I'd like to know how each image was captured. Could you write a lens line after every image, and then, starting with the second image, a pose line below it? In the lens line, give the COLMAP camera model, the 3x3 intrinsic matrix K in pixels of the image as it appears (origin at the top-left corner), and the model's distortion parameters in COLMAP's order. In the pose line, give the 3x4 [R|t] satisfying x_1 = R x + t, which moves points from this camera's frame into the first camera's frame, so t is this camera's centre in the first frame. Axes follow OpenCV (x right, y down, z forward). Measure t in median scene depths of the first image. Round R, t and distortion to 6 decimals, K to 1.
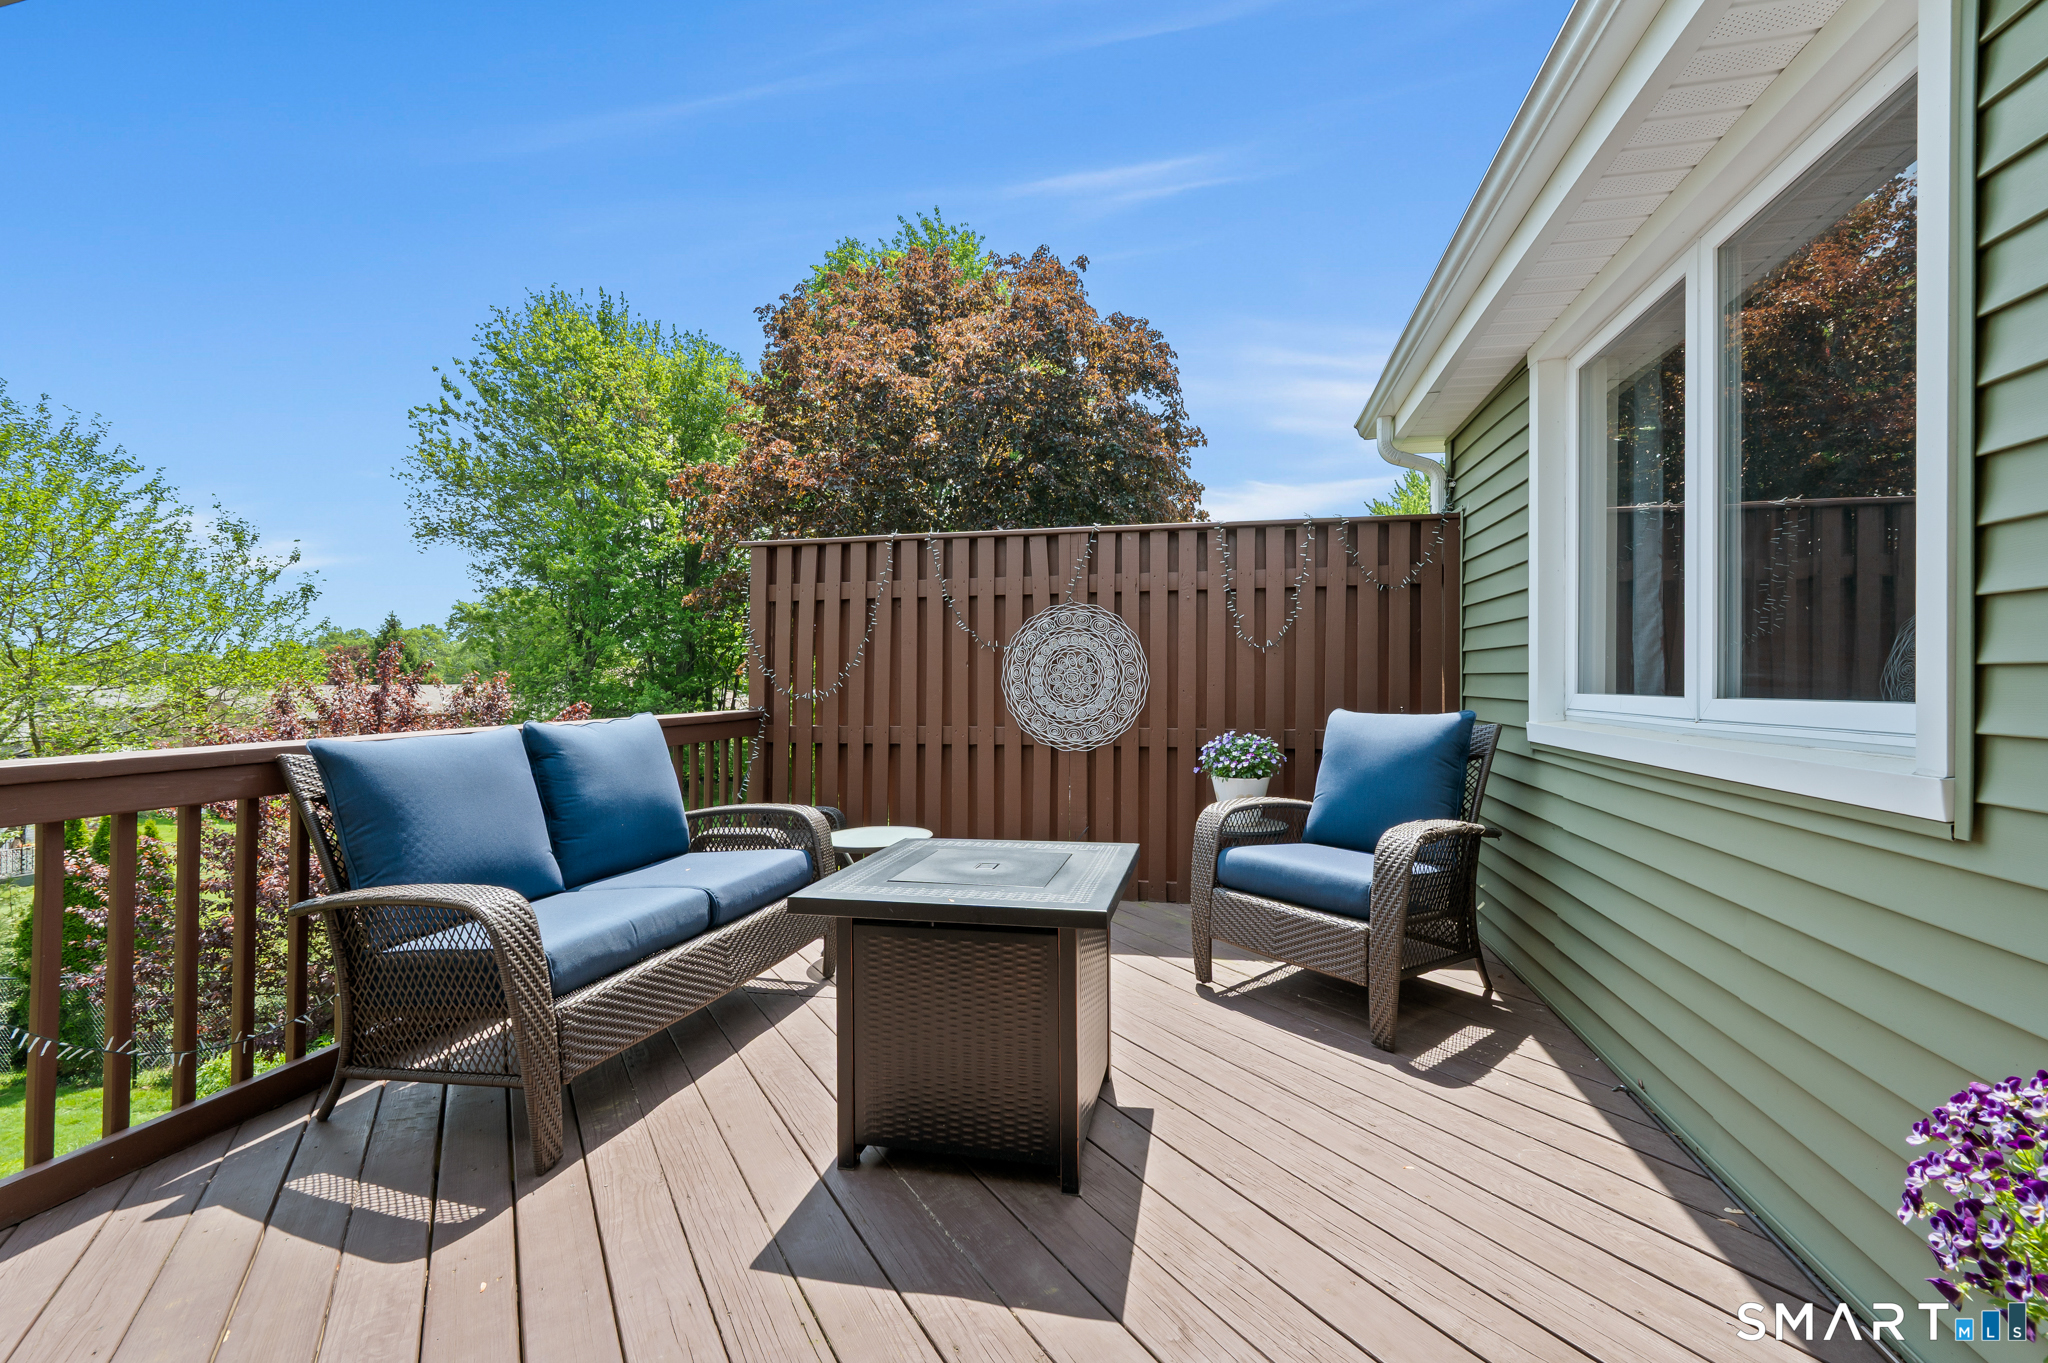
lens RADIAL K [[876.3, 0, 1024.0], [0, 876.3, 681.5], [0, 0, 1]] dist [-0.002454, -0.000280]
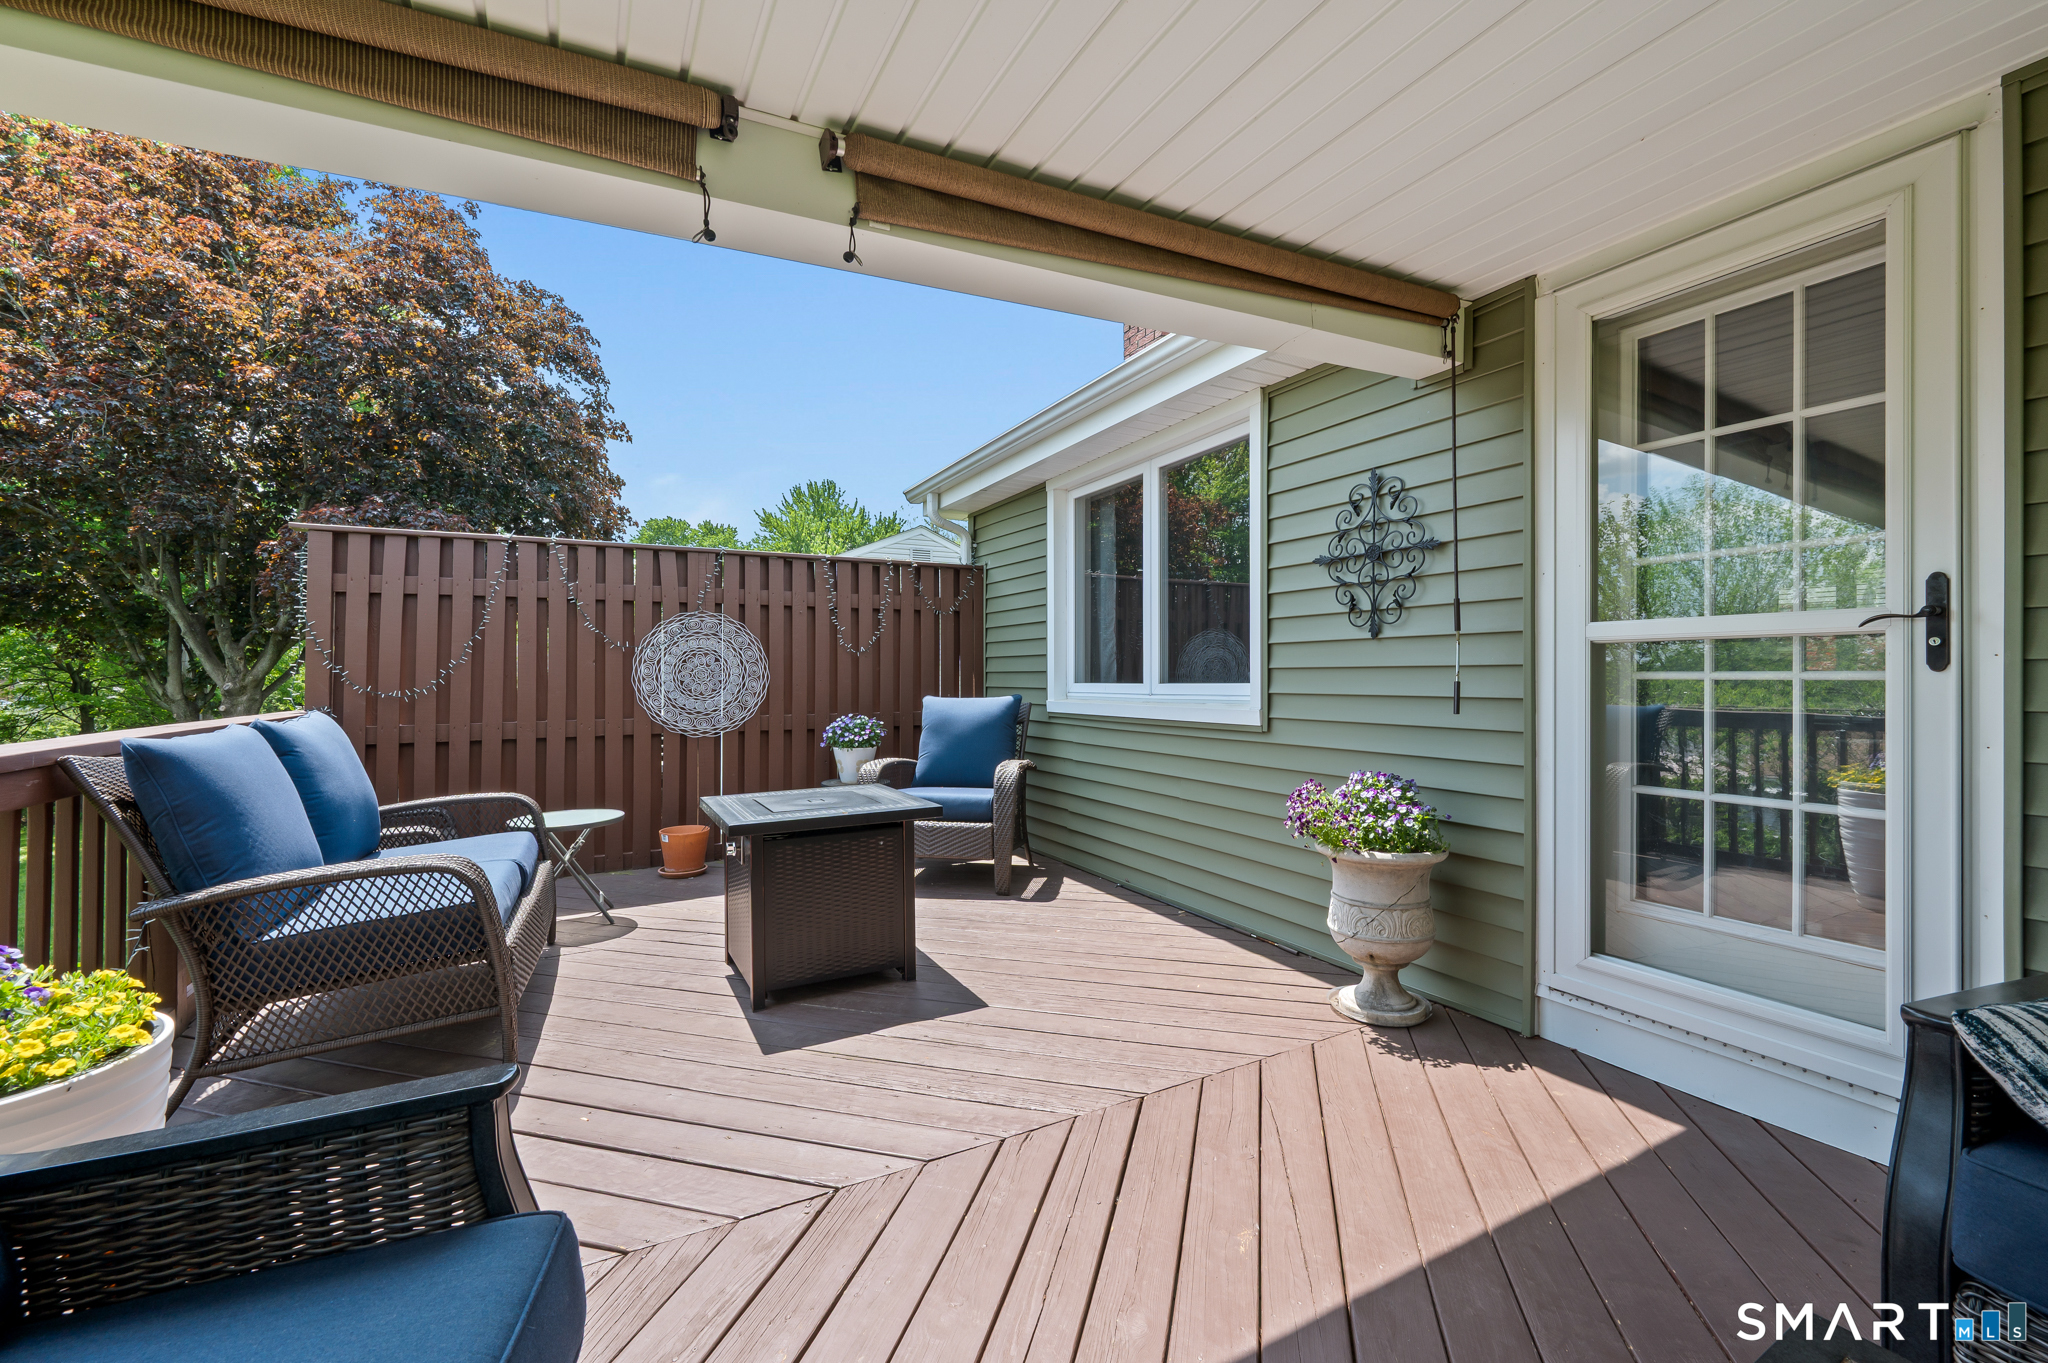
lens RADIAL K [[838.3, 0, 1039.0], [0, 838.3, 674.5], [0, 0, 1]] dist [-0.001179, -0.000410]
pose [[0.769682, 0.001138, 0.638426, -0.338437], [0.003399, 0.999977, -0.005880, 0.003985], [-0.638418, 0.006696, 0.769661, -0.169719]]
